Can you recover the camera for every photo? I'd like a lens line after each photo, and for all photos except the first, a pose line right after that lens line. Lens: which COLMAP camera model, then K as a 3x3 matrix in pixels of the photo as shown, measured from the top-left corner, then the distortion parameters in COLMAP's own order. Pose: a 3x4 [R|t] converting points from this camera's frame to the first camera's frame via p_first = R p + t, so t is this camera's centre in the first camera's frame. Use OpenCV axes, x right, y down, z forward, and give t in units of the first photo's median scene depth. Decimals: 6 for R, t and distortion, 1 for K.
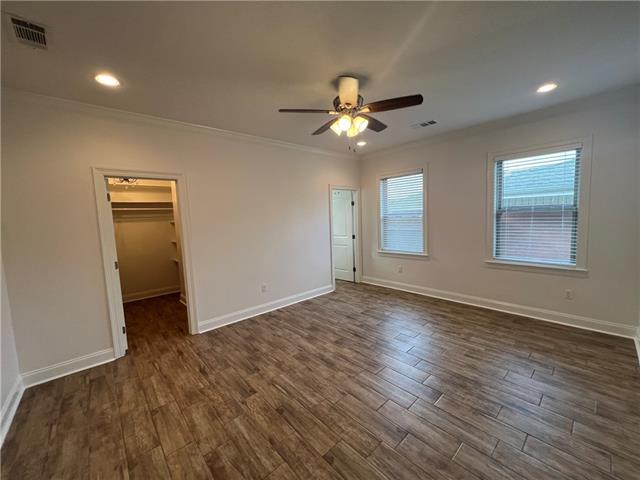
lens RADIAL K [[253.4, 0, 320.0], [0, 253.4, 240.0], [0, 0, 1]] dist [-0.003397, -0.000070]
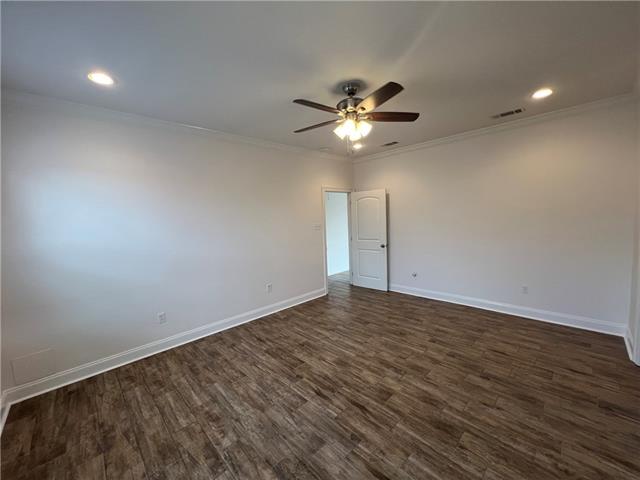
lens RADIAL K [[253.4, 0, 320.0], [0, 253.4, 240.0], [0, 0, 1]] dist [-0.003397, -0.000070]
pose [[-0.995731, 0.085484, -0.034825, 0.275591], [0.077679, 0.979827, 0.184135, -0.190876], [0.049864, 0.180644, -0.982284, 1.804547]]
